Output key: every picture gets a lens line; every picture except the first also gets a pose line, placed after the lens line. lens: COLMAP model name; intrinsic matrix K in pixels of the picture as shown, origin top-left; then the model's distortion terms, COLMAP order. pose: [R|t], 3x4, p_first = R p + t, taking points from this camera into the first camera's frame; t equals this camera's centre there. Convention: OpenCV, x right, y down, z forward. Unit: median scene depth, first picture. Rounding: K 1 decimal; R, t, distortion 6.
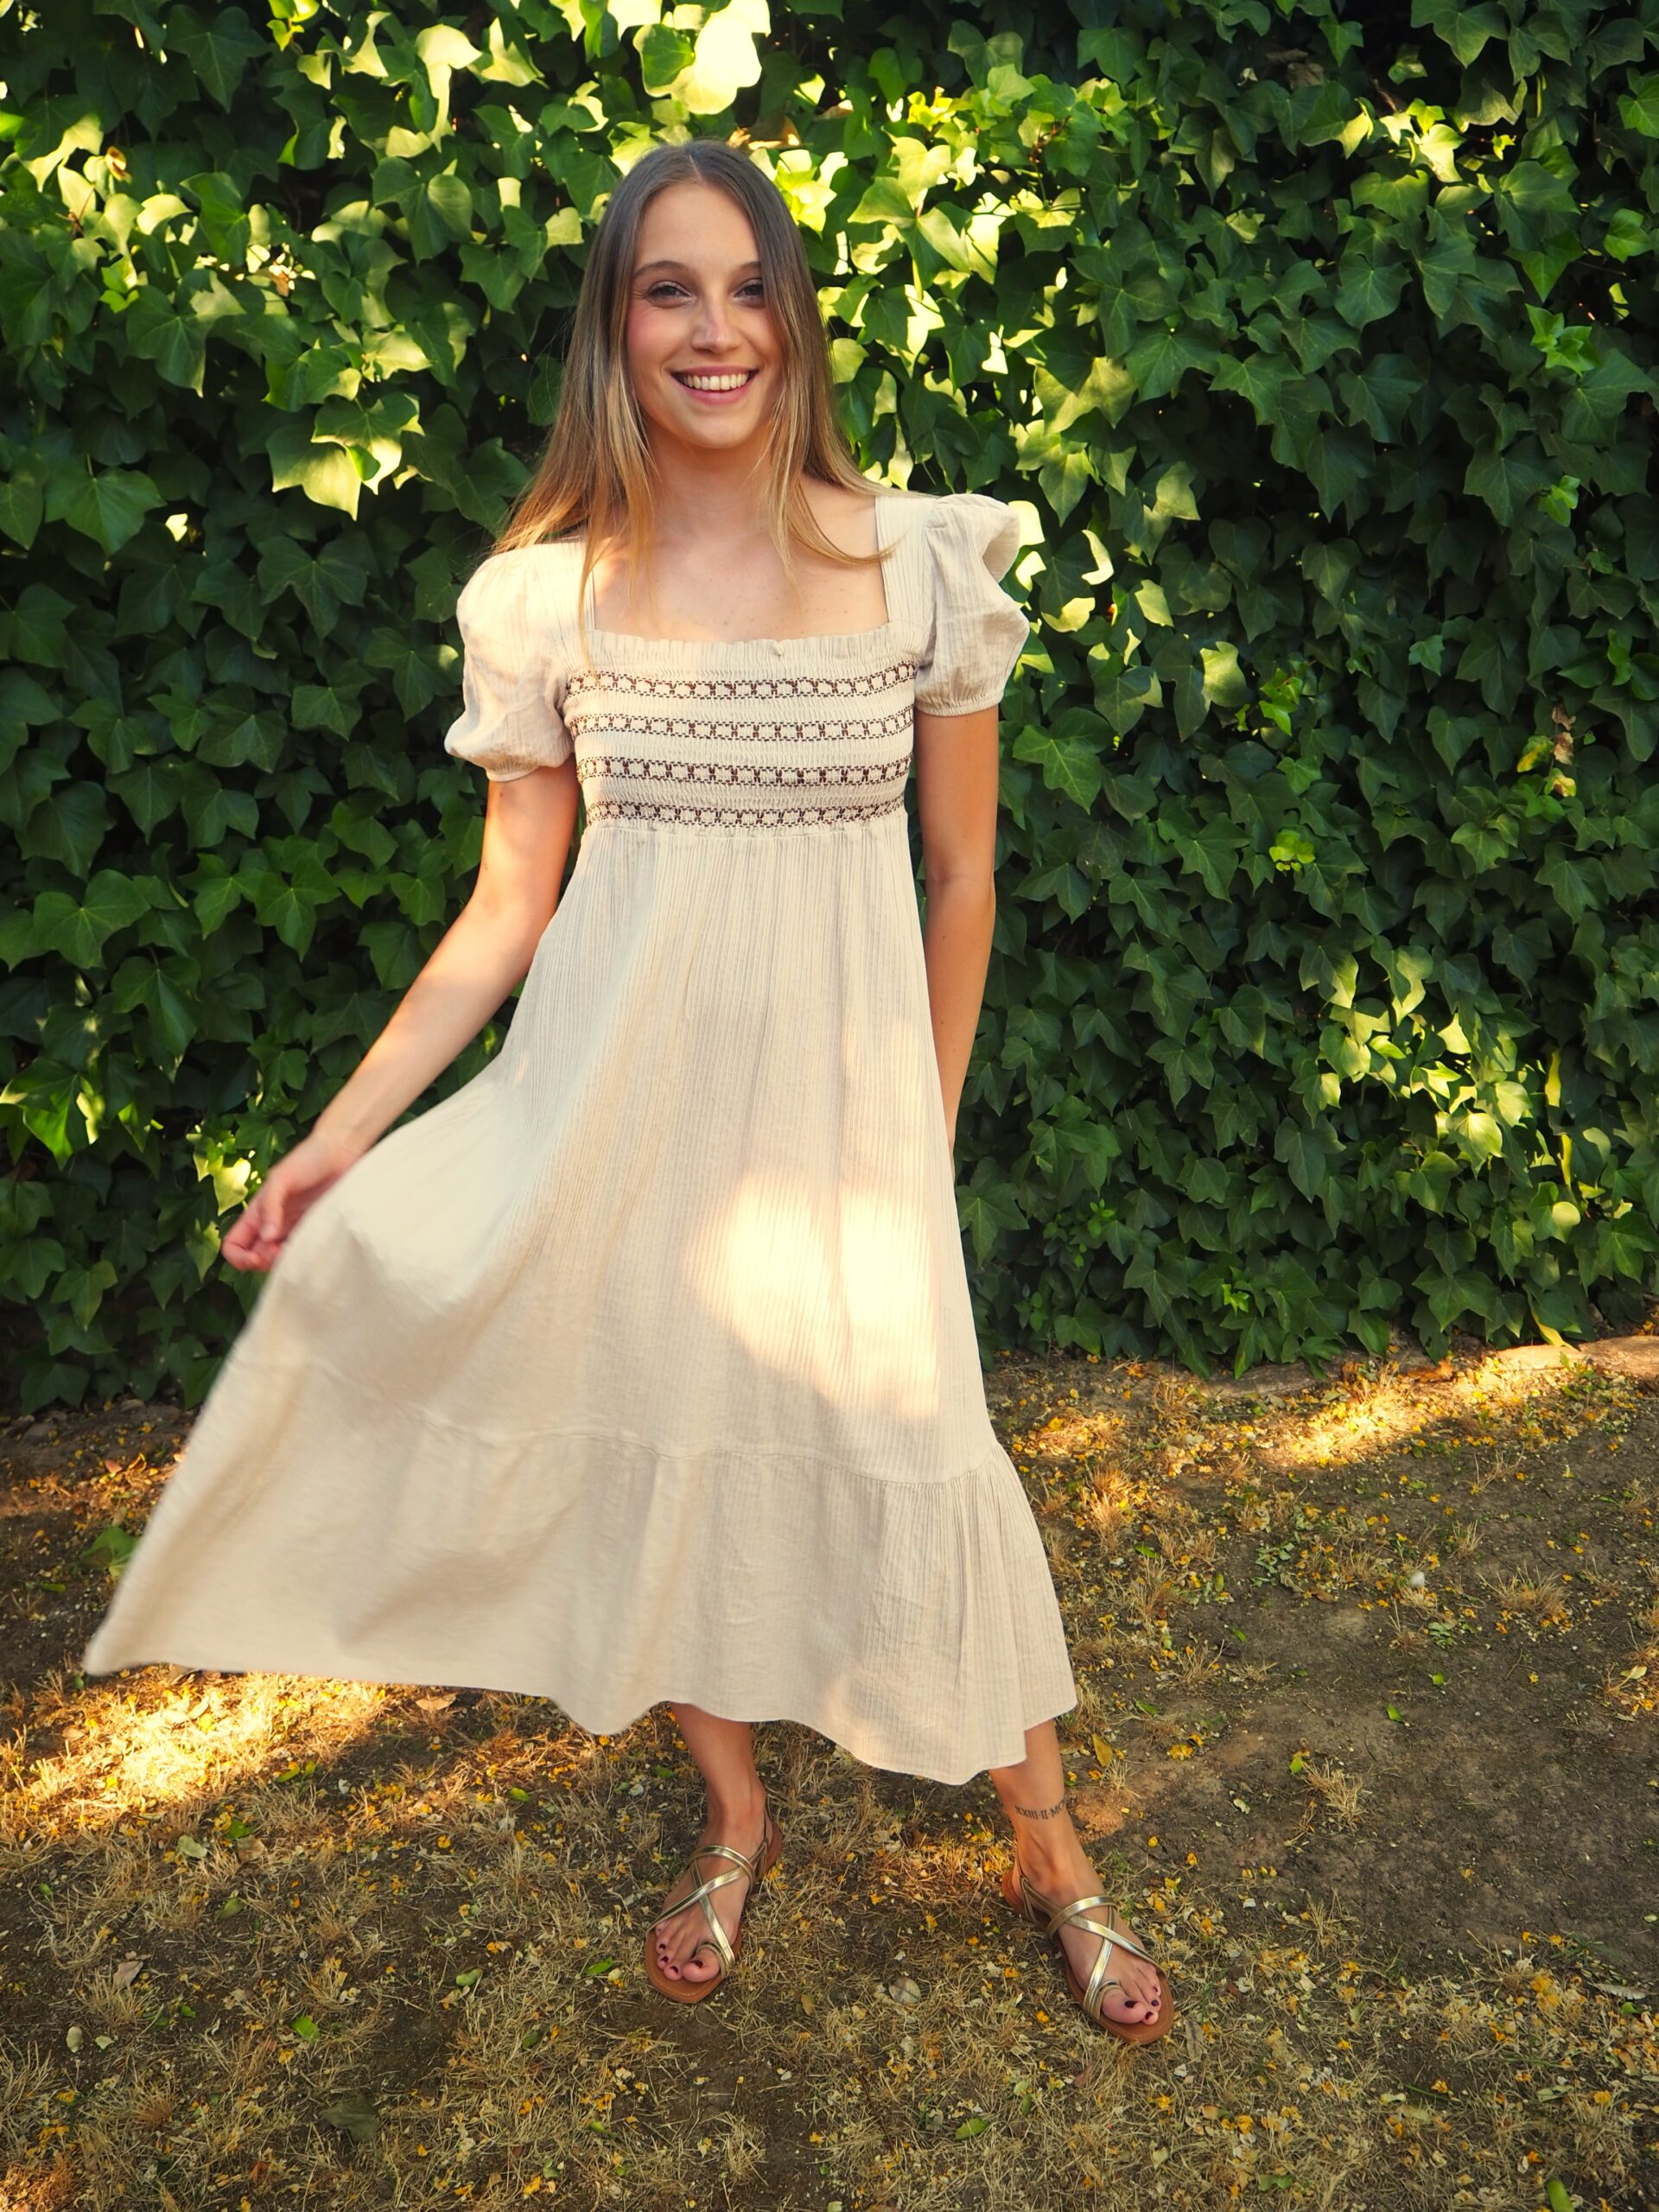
lens RADIAL K [[1851.6, 0, 803.1], [0, 1851.6, 1096.7], [0, 0, 1]] dist [-0.049778, 0.017747]
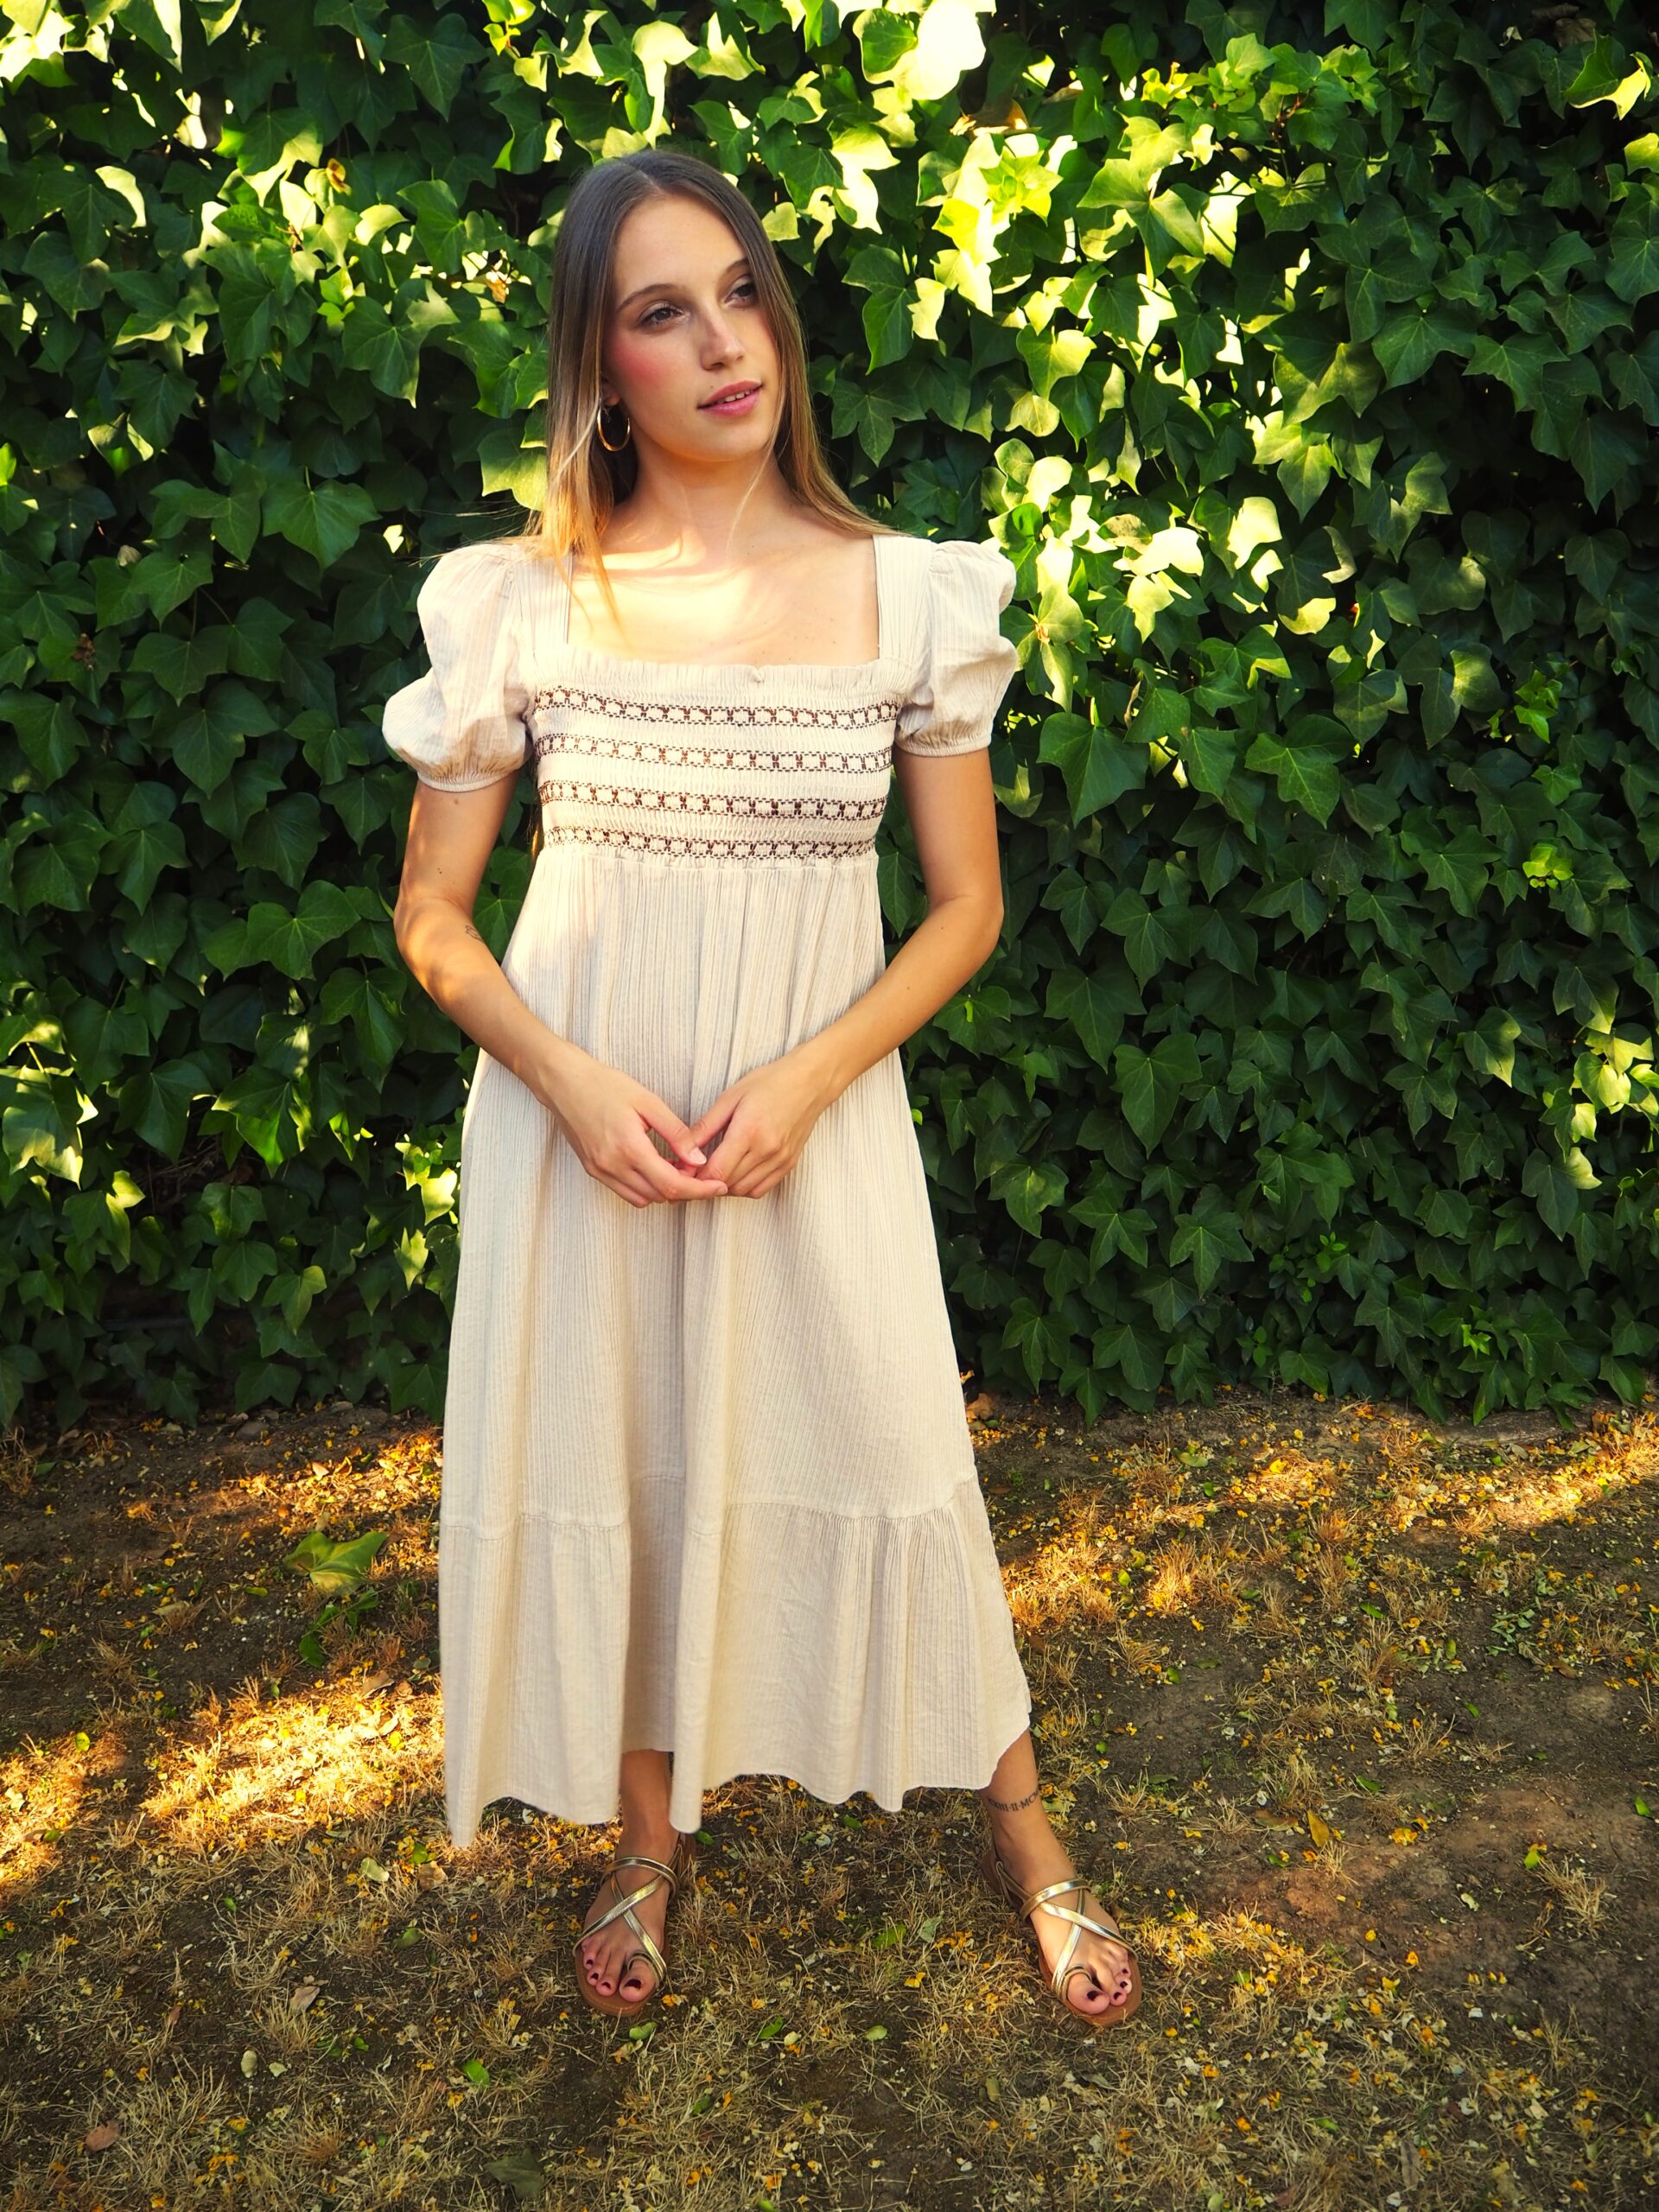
lens RADIAL K [[1851.6, 0, 798.2], [0, 1851.6, 1087.1], [0, 0, 1]] dist [-0.049778, 0.017747]
pose [[0.991915, 0.018872, -0.125494, 0.008832], [-0.019046, 0.999819, -0.000184, -0.015666], [0.125468, 0.002573, 0.992094, 0.035353]]
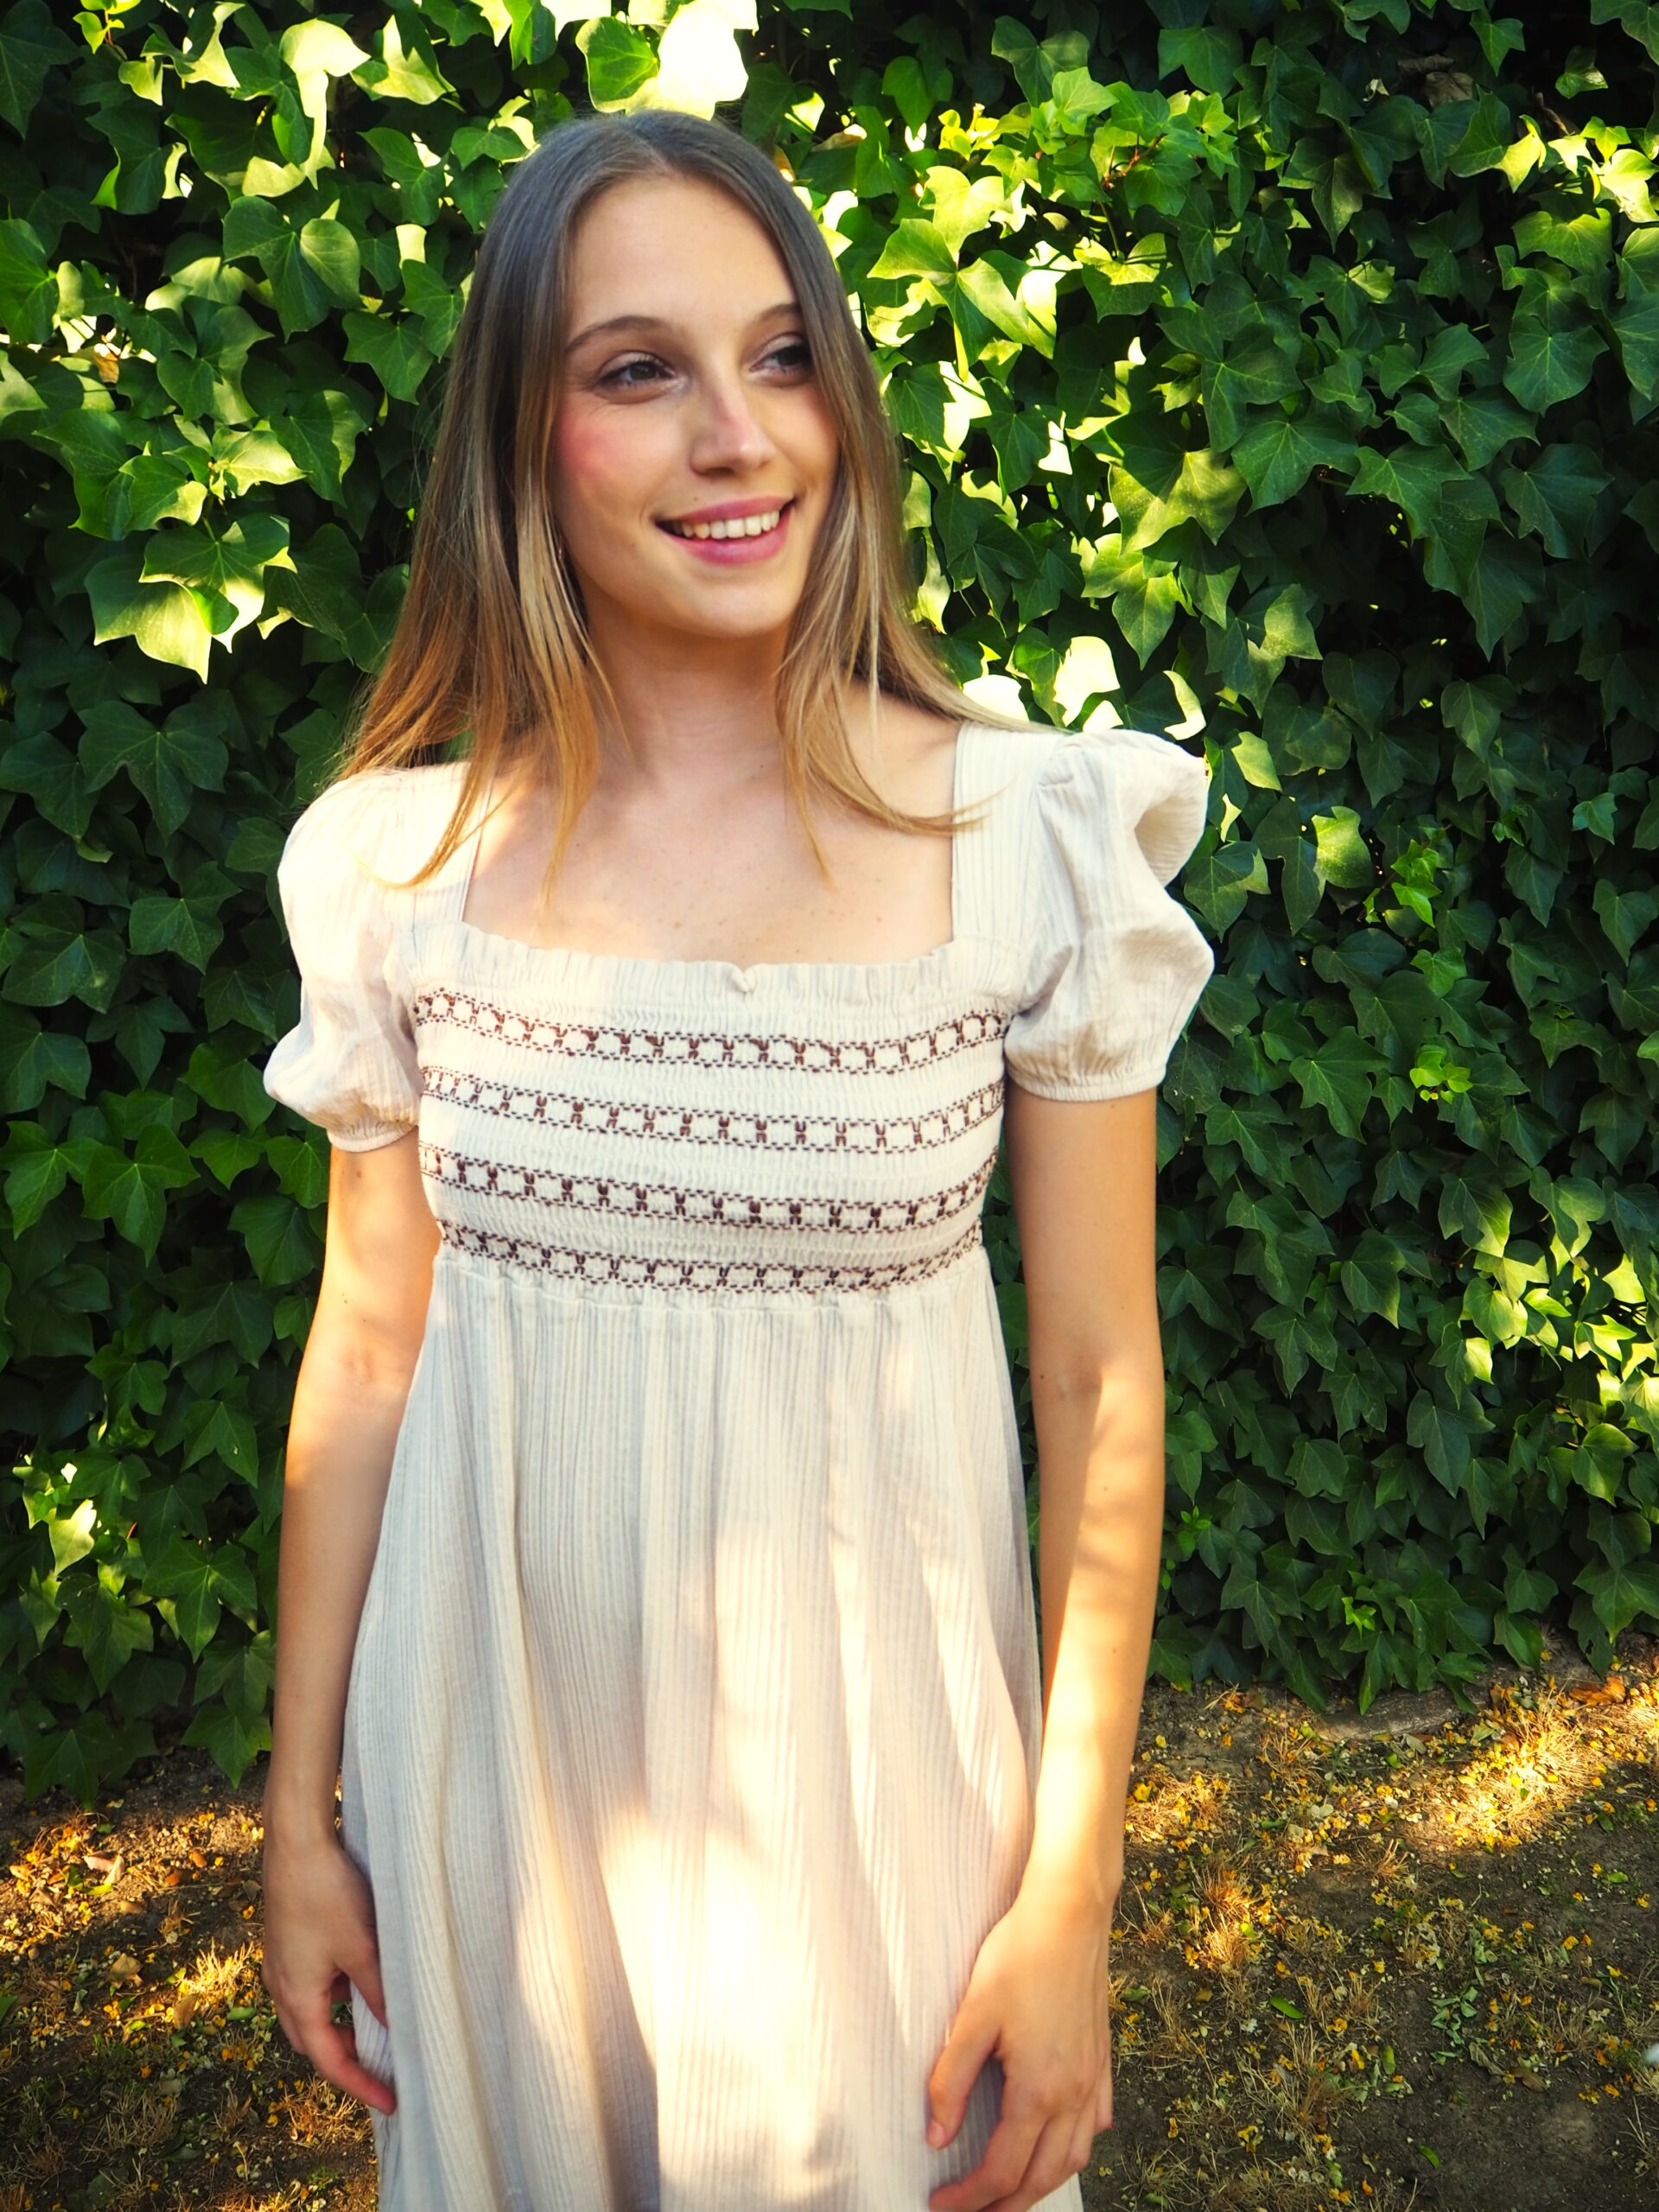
lens RADIAL K [[1851.6, 0, 808.6], [0, 1851.6, 1091.1], [0, 0, 1]] dist [-0.049778, 0.017747]
pose [[0.999514, -0.019598, 0.024240, -0.022296], [0.020616, 0.998883, -0.042512, -0.108523], [-0.023380, 0.042991, 0.998802, 0.253152]]
